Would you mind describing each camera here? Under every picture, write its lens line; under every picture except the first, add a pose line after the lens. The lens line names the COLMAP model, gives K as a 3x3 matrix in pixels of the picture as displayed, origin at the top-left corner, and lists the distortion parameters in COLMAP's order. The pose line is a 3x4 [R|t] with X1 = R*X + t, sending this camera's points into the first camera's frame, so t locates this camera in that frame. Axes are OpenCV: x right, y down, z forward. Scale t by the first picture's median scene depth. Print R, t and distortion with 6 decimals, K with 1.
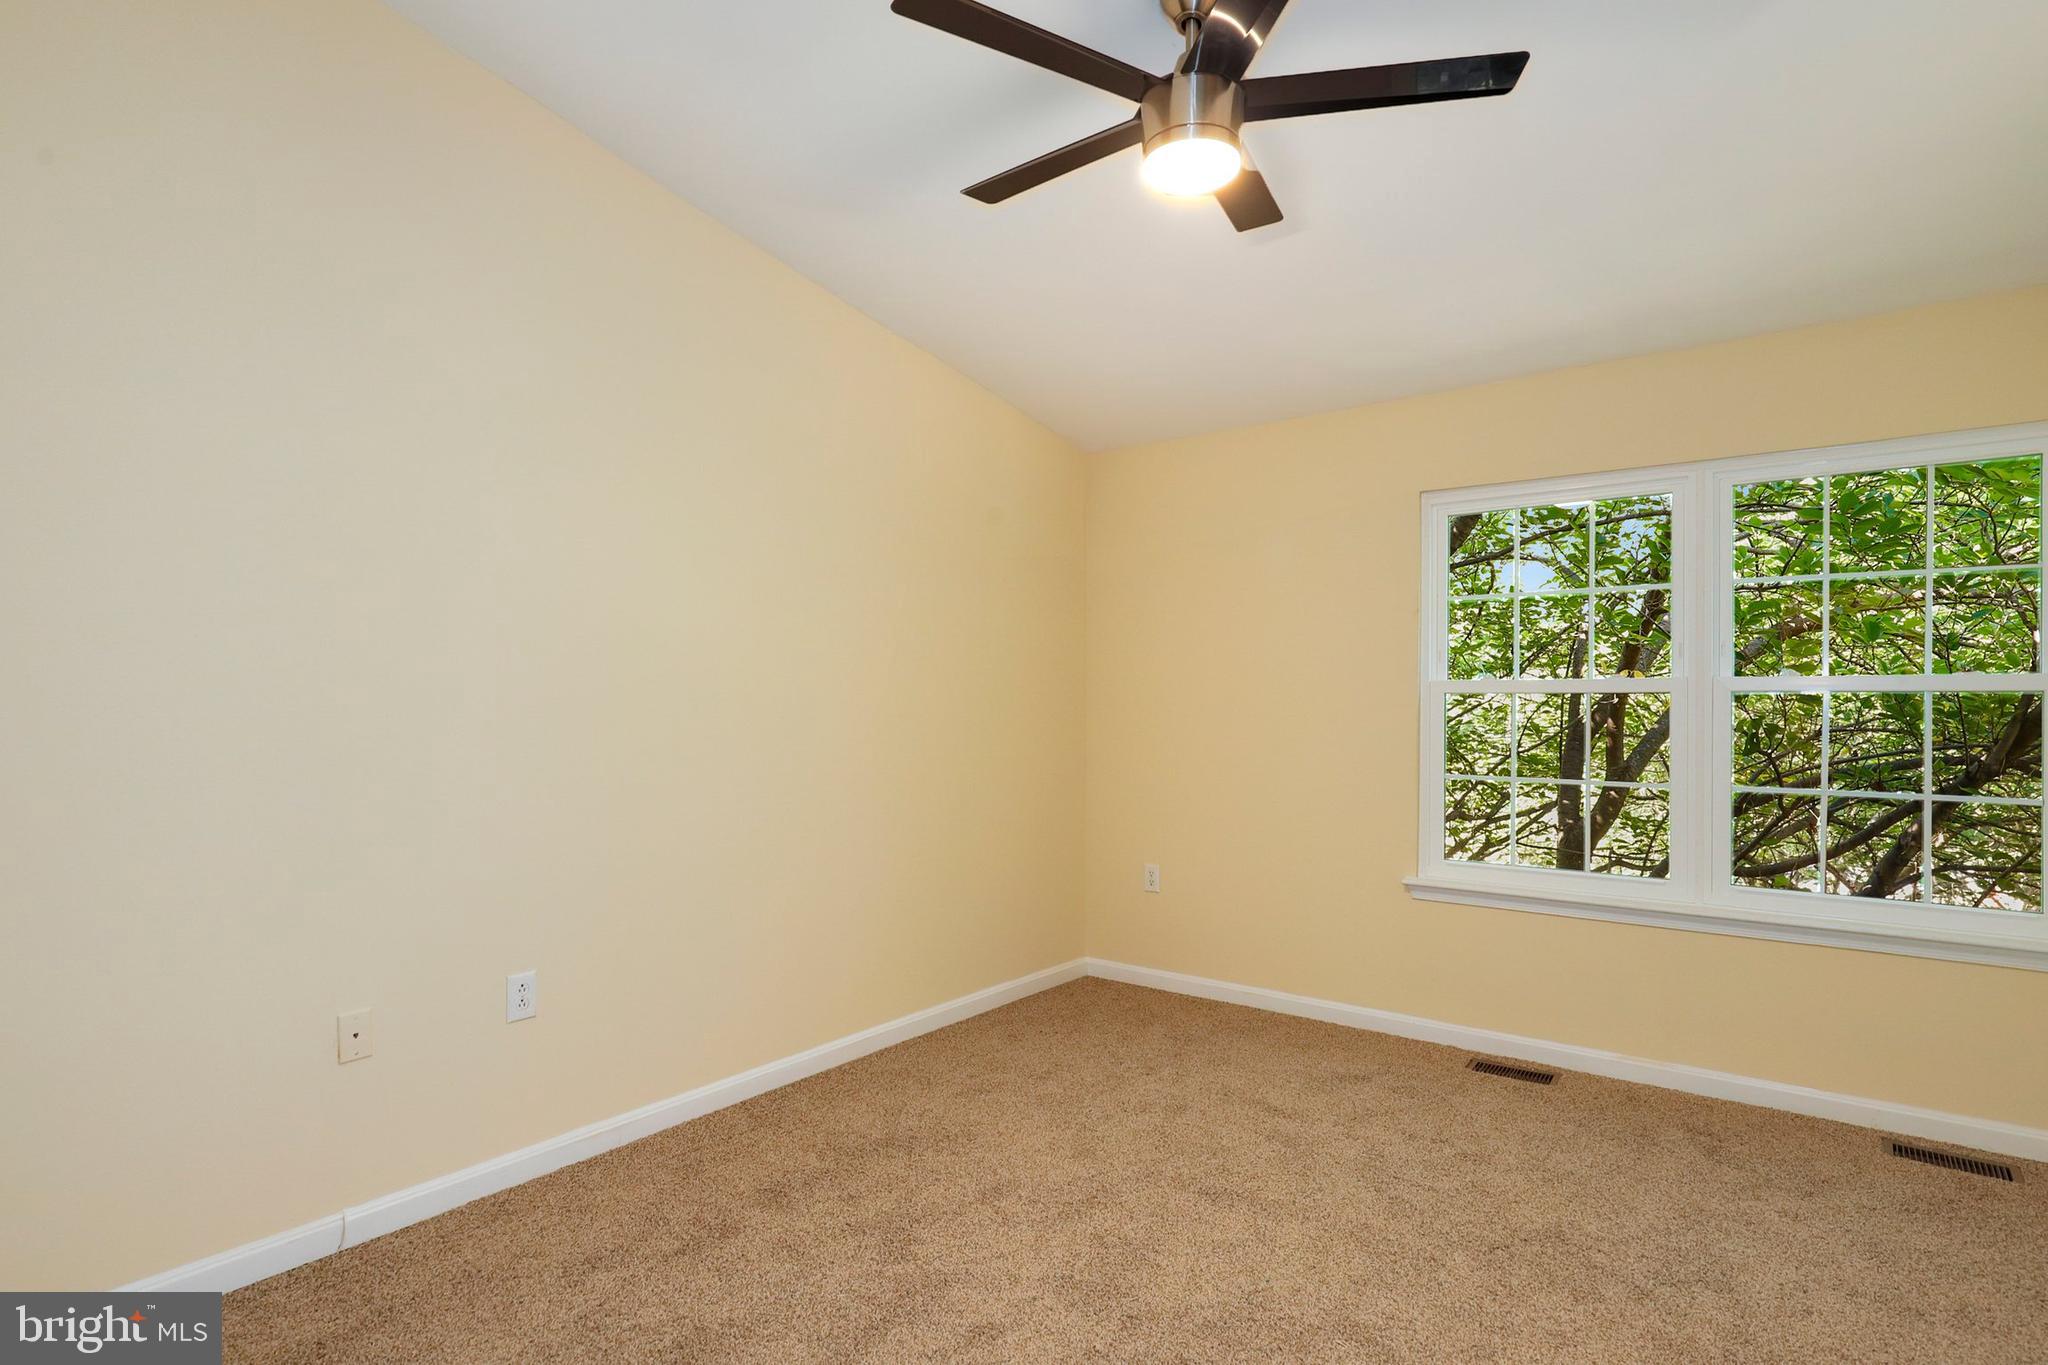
lens RADIAL K [[985.3, 0, 1019.1], [0, 985.3, 699.7], [0, 0, 1]] dist [0.003338, -0.000358]
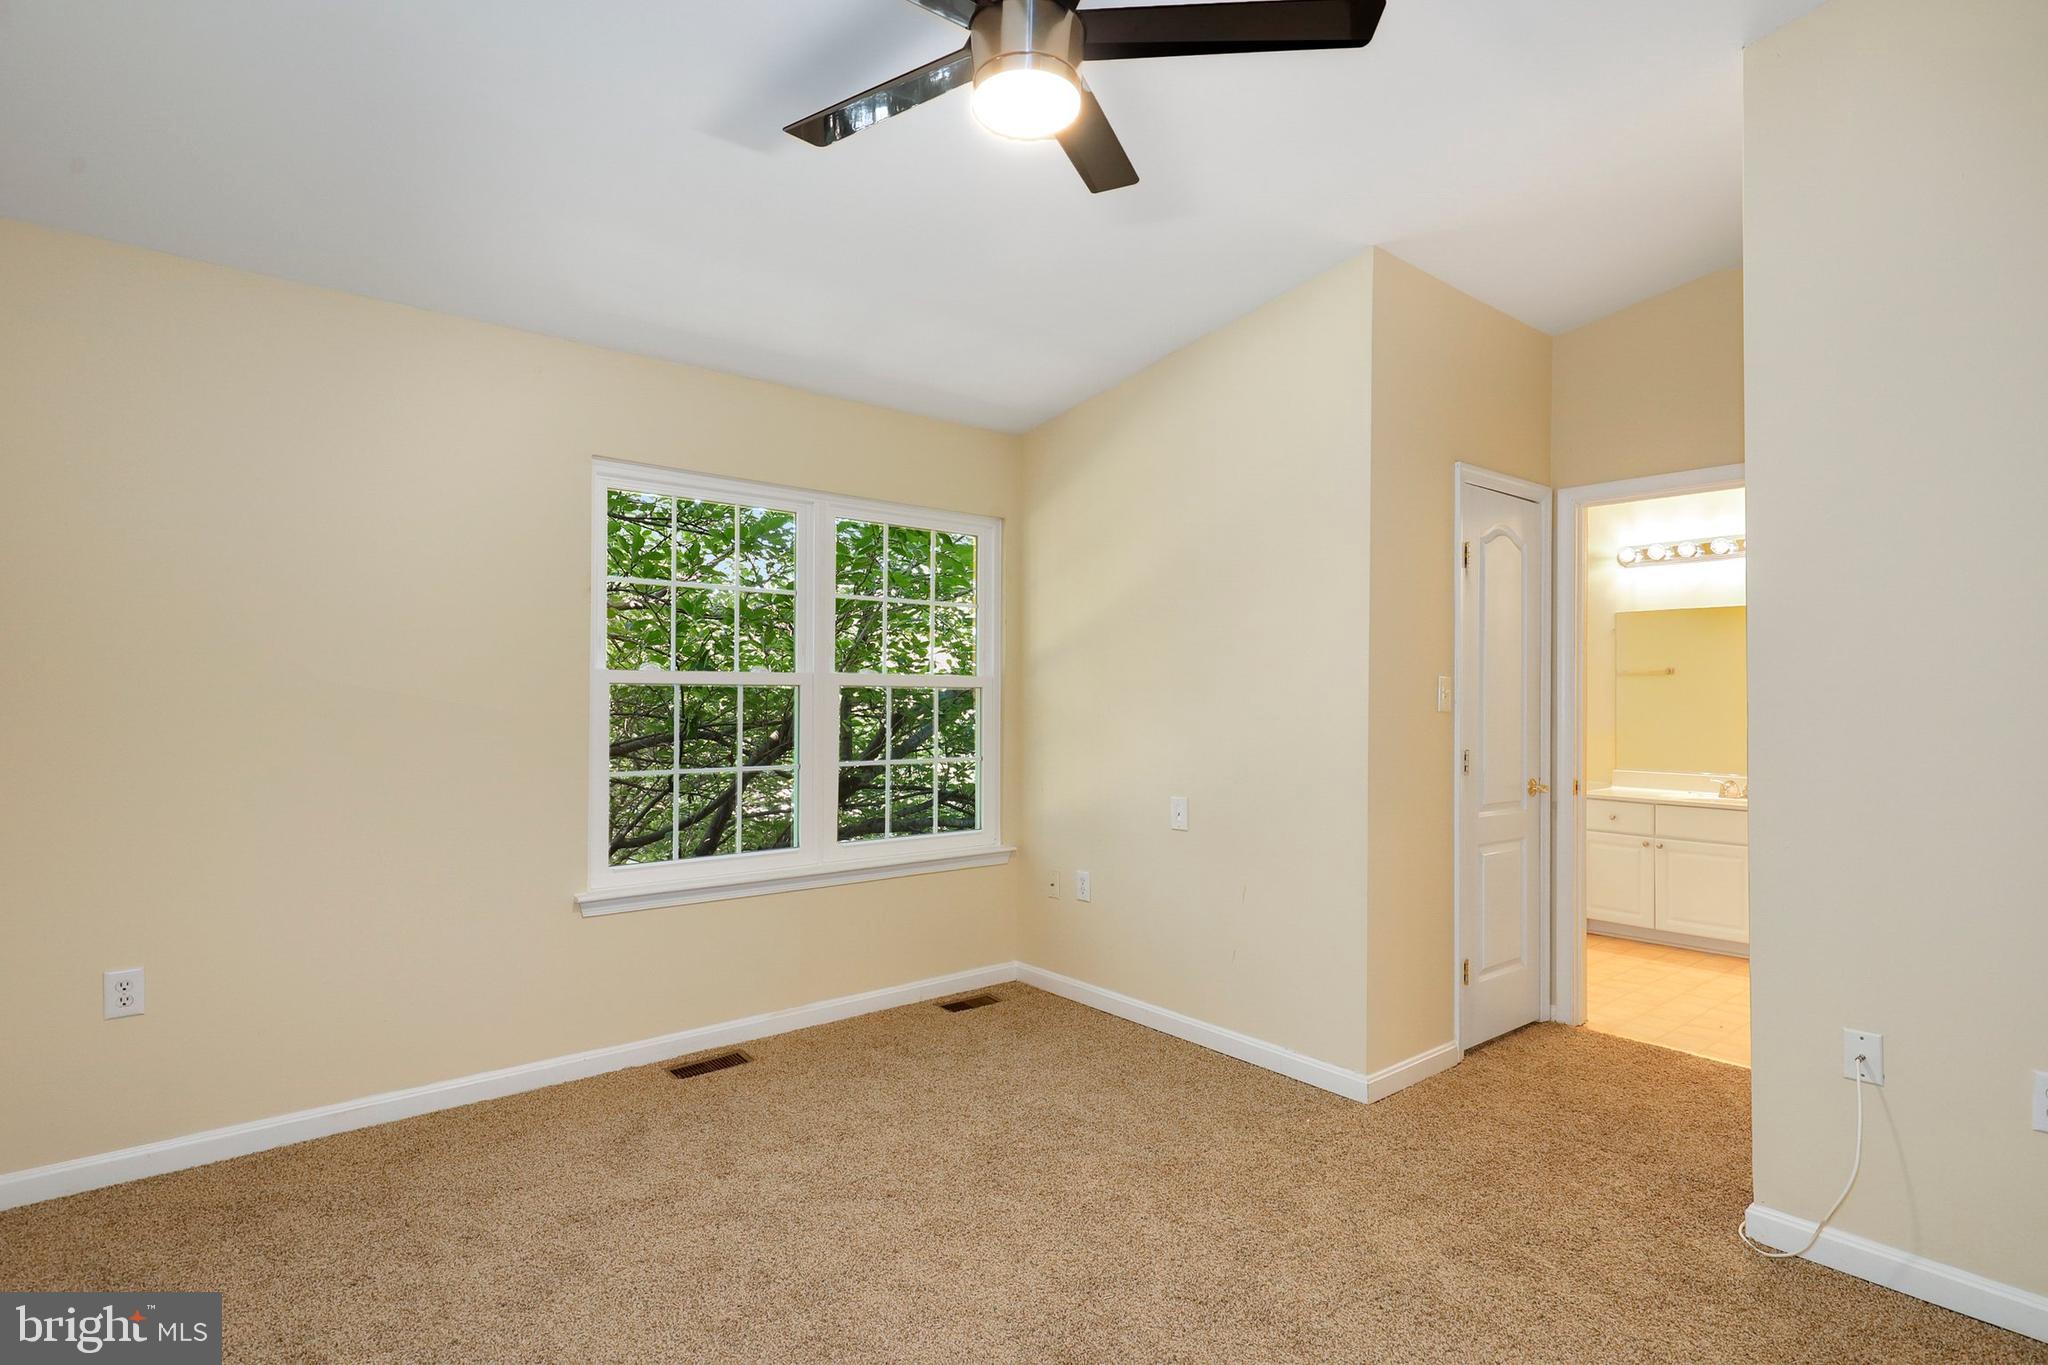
lens RADIAL K [[985.3, 0, 1019.1], [0, 985.3, 699.7], [0, 0, 1]] dist [0.003338, -0.000358]
pose [[0.264909, -0.000006, 0.964274, -0.392508], [0.000466, 1.000000, -0.000122, 0.009644], [-0.964273, 0.000482, 0.264909, 0.454124]]
